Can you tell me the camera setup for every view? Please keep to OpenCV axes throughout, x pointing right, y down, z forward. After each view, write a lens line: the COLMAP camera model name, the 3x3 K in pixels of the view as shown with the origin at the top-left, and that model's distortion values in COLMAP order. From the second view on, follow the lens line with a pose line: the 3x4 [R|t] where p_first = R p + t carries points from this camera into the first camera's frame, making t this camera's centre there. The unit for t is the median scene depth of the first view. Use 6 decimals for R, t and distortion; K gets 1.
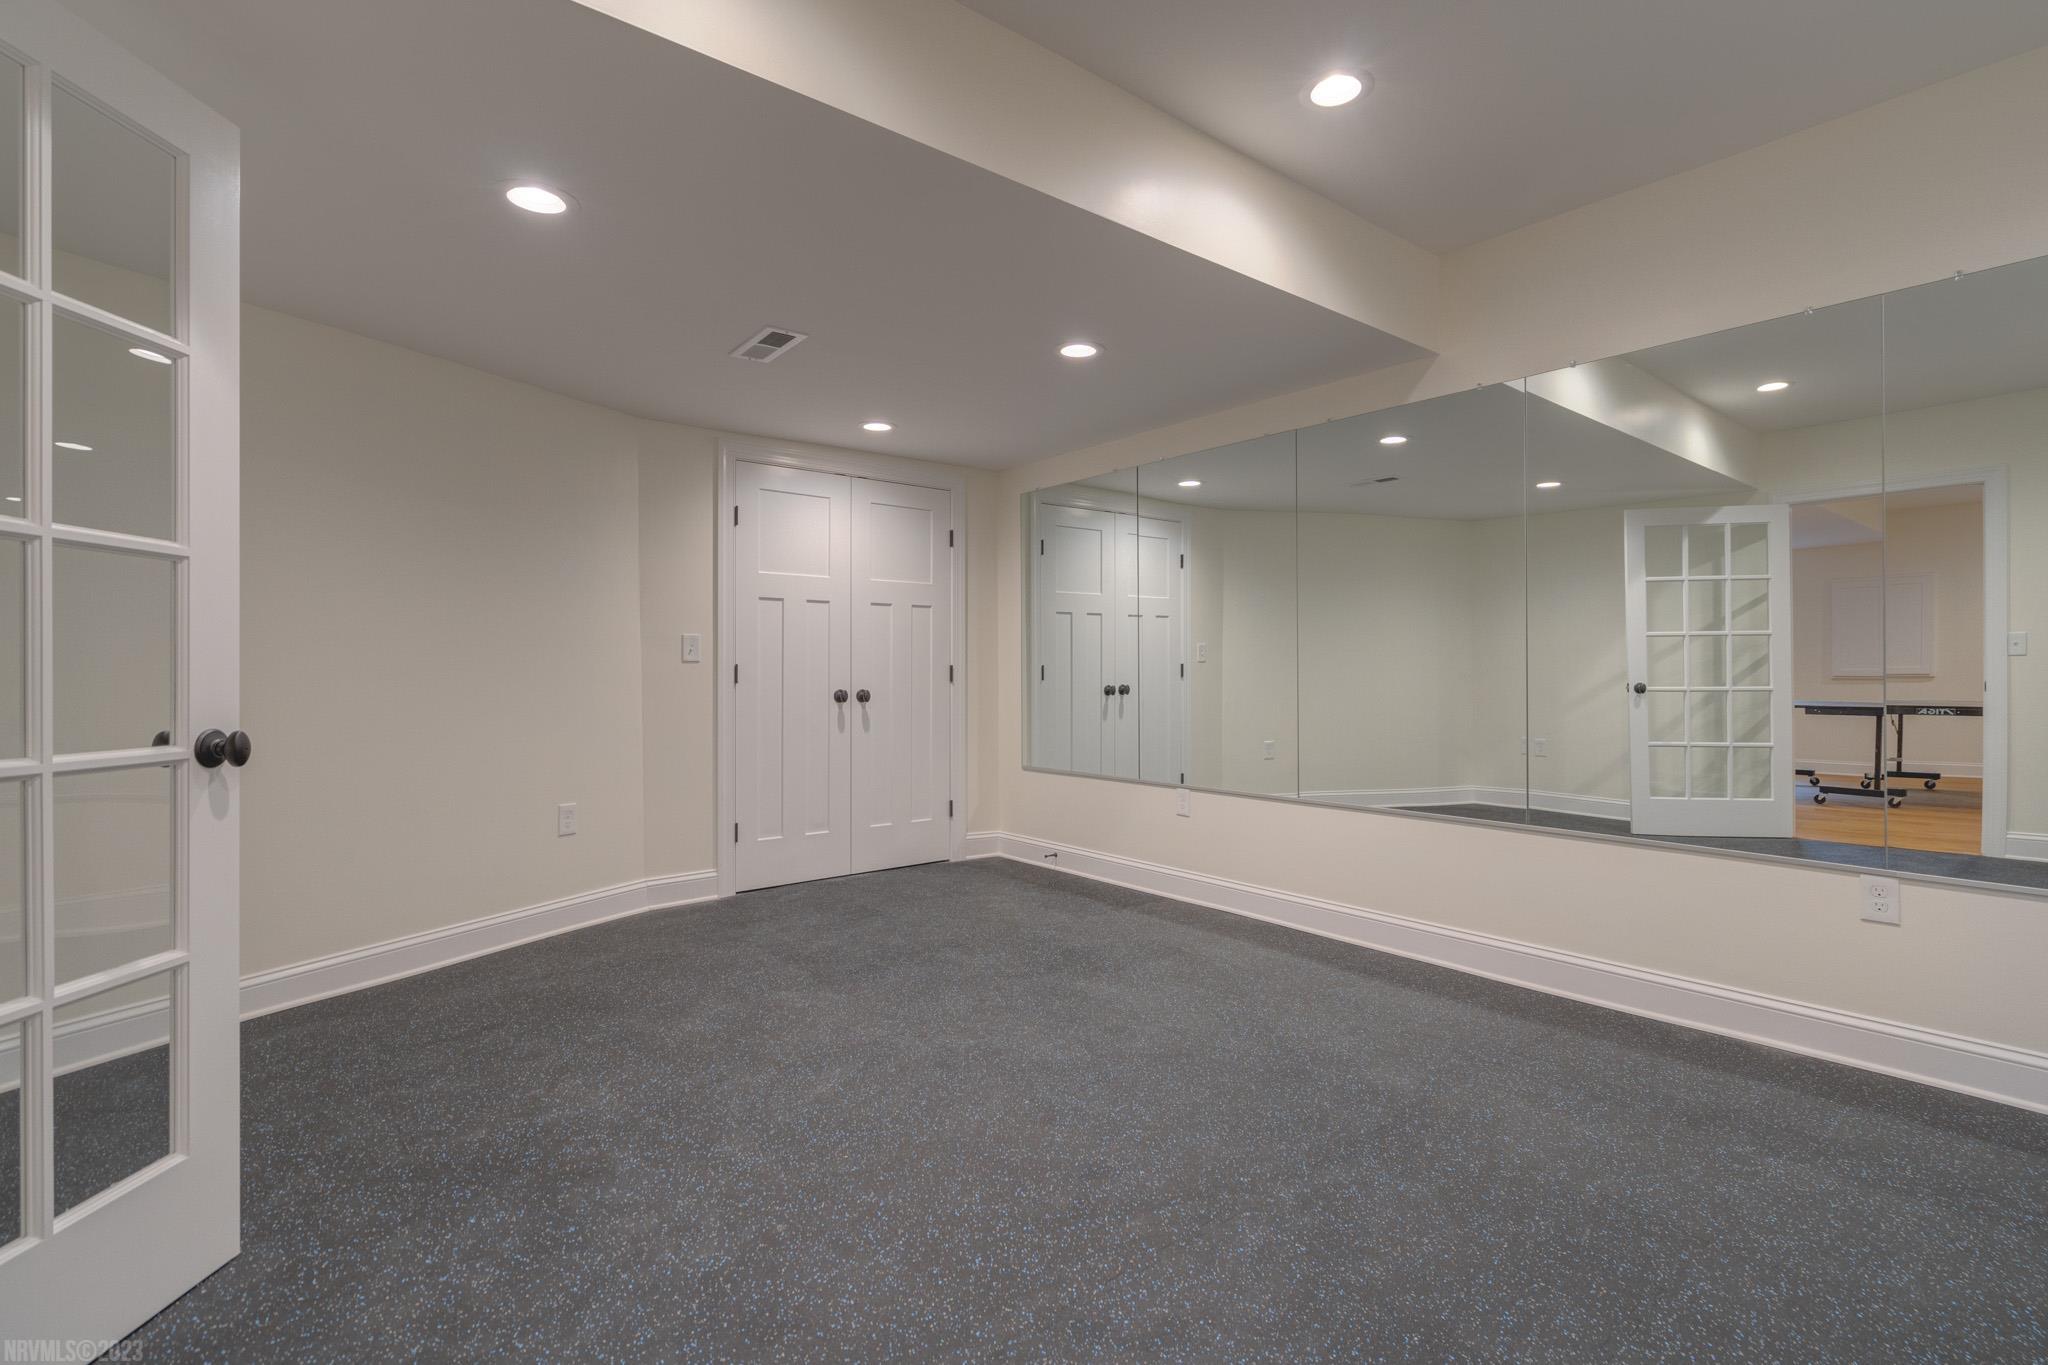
lens RADIAL K [[930.4, 0, 1023.0], [0, 930.4, 672.1], [0, 0, 1]] dist [-0.015652, 0.000771]
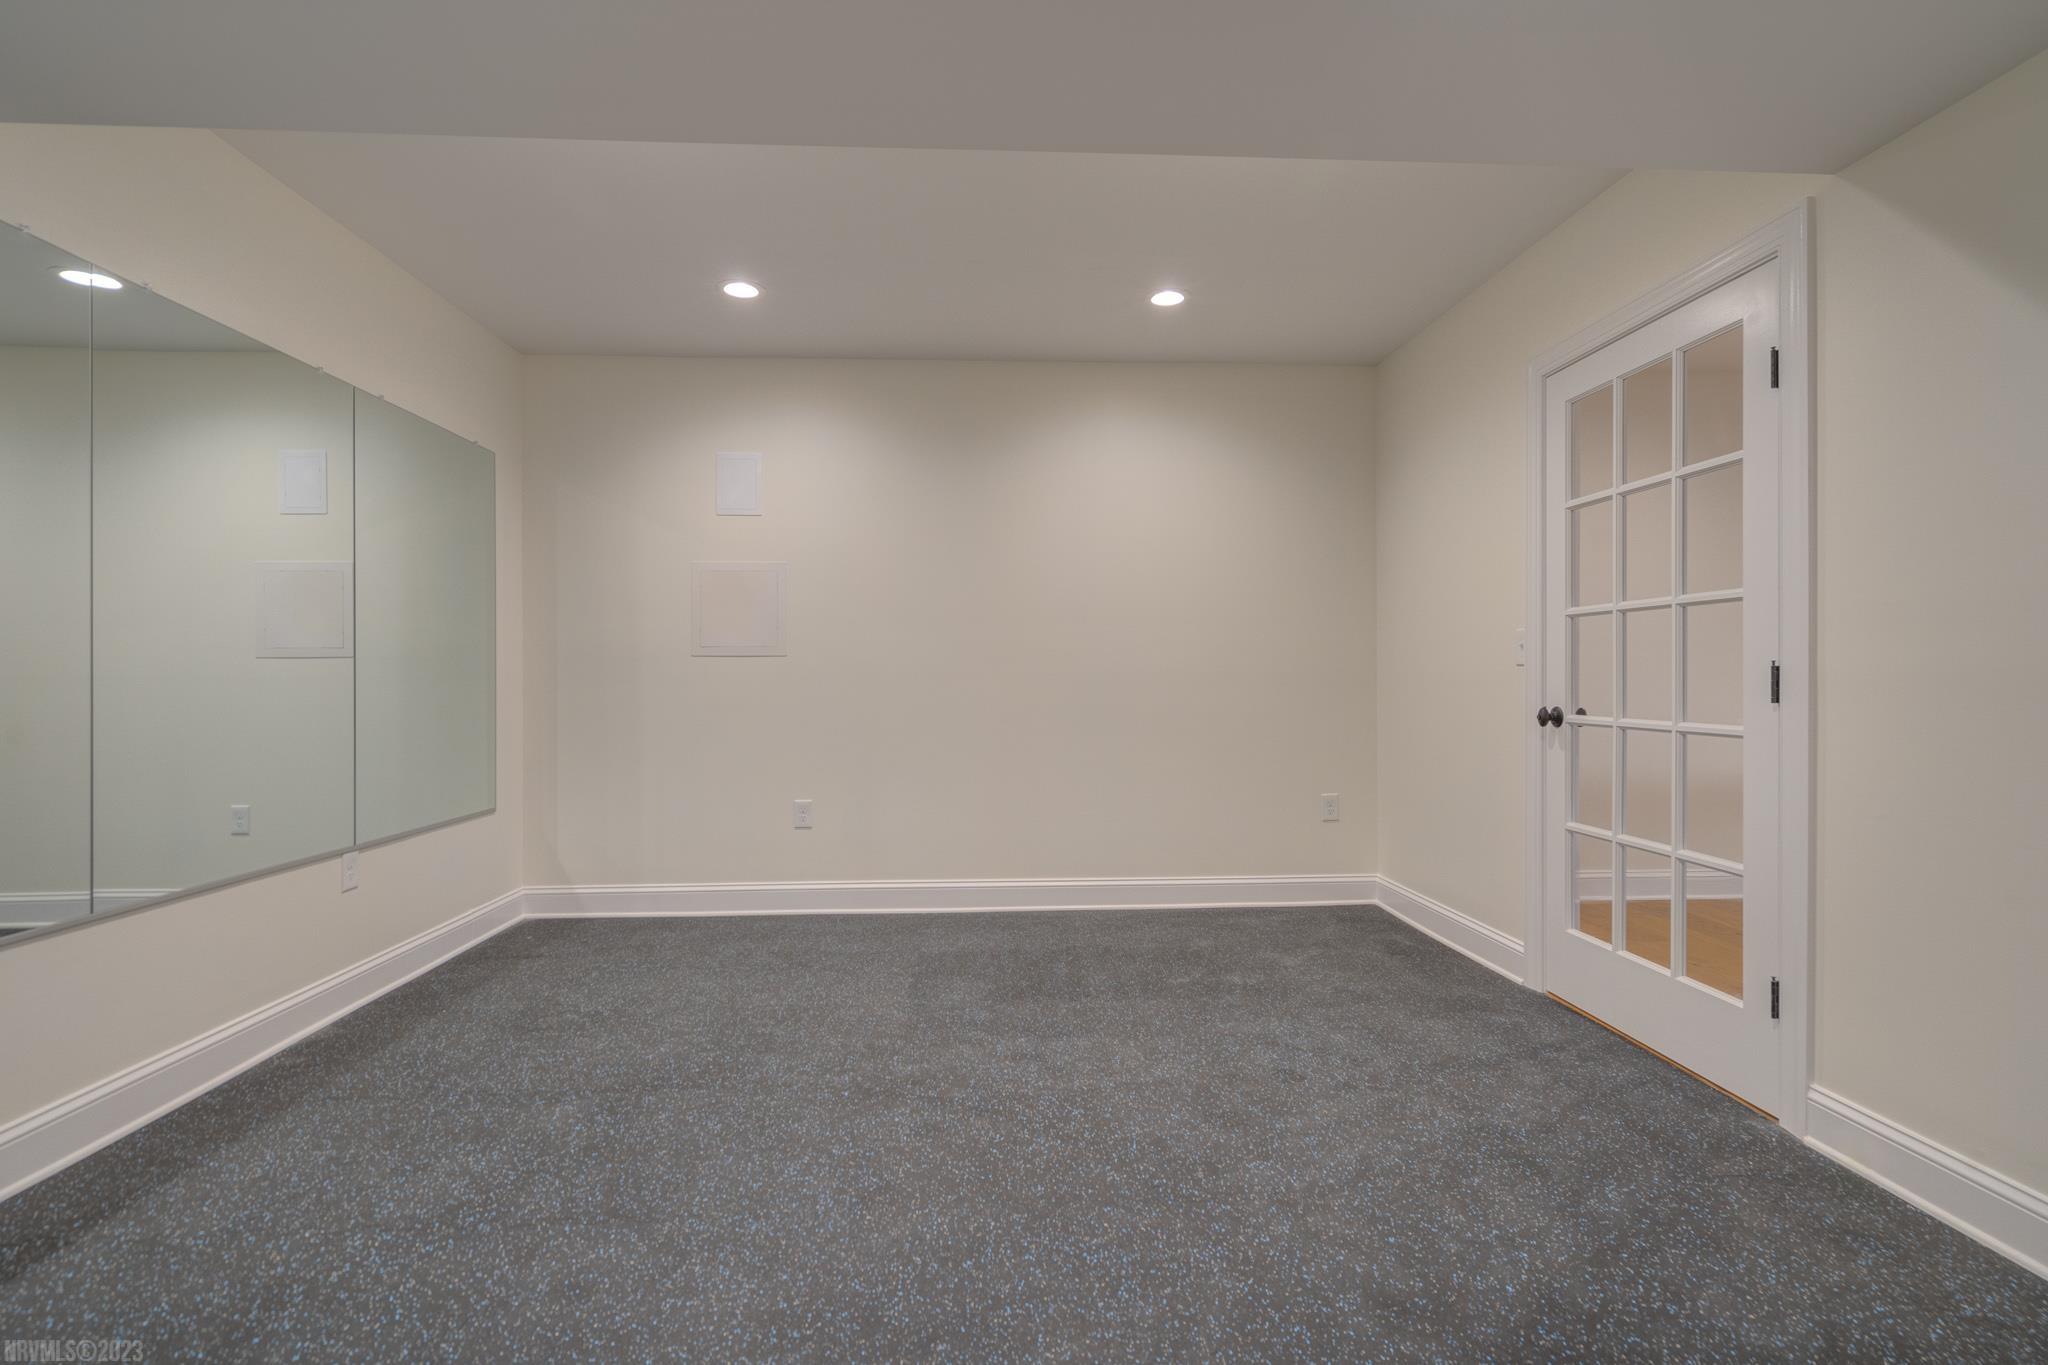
lens RADIAL K [[930.4, 0, 1024.5], [0, 930.4, 682.6], [0, 0, 1]] dist [-0.015652, 0.000771]
pose [[-0.809269, 0.005576, 0.587411, -0.720119], [0.008995, 0.999955, 0.002899, -0.008287], [-0.587369, 0.007629, -0.809283, 1.936644]]
